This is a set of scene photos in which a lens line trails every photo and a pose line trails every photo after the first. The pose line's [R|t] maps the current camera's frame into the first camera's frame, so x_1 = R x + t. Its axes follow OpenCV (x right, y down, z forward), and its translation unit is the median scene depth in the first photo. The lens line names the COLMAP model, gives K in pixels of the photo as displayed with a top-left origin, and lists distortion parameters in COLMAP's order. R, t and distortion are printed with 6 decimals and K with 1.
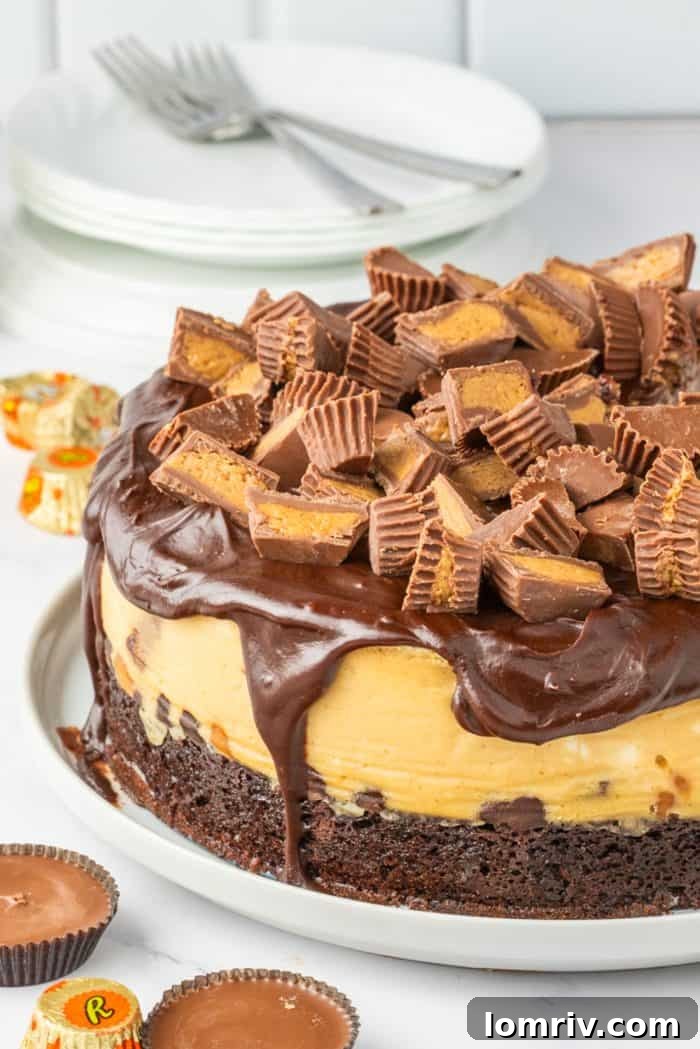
lens RADIAL K [[3675.0, 0, 350.6], [0, 3675.0, 524.1], [0, 0, 1]] dist [-0.378277, 0.000000]
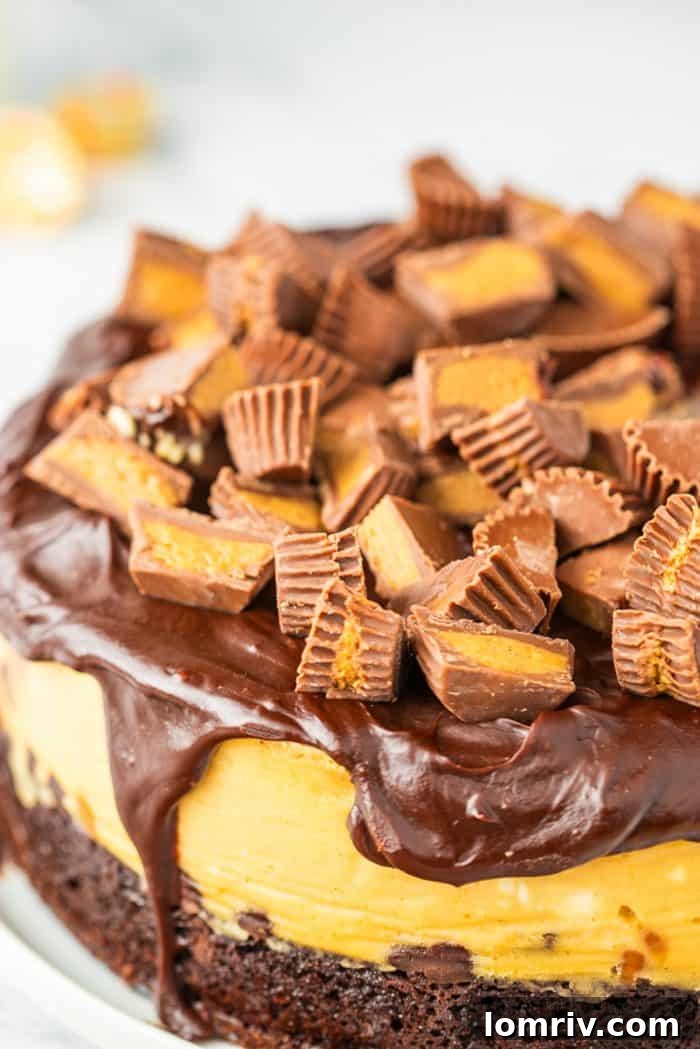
lens RADIAL K [[3675.0, 0, 349.3], [0, 3675.0, 524.9], [0, 0, 1]] dist [-0.378277, 0.000000]
pose [[0.989366, 0.071501, -0.126661, 0.116231], [-0.060160, 0.994013, 0.091212, -0.078856], [0.132425, -0.082622, 0.987744, 0.252172]]
